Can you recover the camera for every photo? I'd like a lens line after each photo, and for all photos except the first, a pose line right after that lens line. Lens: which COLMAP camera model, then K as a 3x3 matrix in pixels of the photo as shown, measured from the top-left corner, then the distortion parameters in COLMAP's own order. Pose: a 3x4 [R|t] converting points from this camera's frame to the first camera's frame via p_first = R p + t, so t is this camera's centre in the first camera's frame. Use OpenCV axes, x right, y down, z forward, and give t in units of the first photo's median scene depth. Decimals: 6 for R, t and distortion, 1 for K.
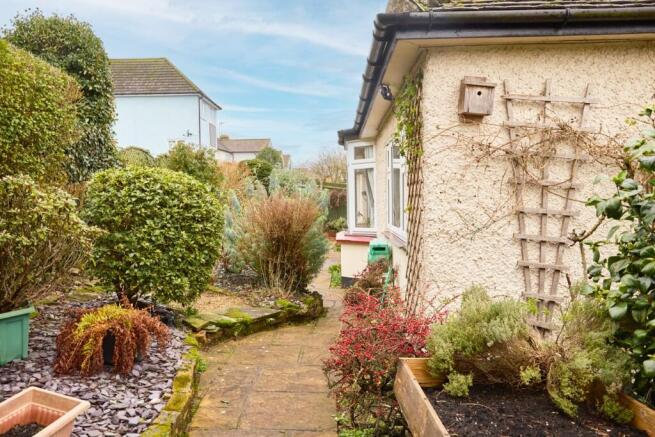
lens RADIAL K [[567.7, 0, 328.0], [0, 567.7, 218.1], [0, 0, 1]] dist [-0.007990, -0.000619]
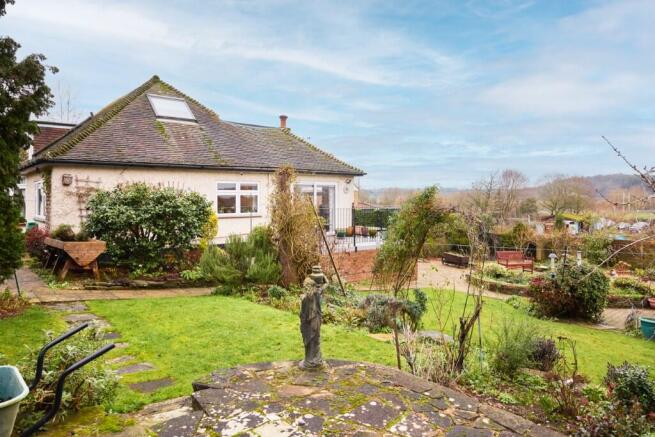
lens RADIAL K [[437.2, 0, 328.9], [0, 437.2, 214.5], [0, 0, 1]] dist [-0.000413, 0.000413]
pose [[0.744832, 0.005649, 0.667228, -0.390974], [-0.002001, 0.999979, -0.006233, 0.041356], [-0.667249, 0.003308, 0.744828, -2.360669]]
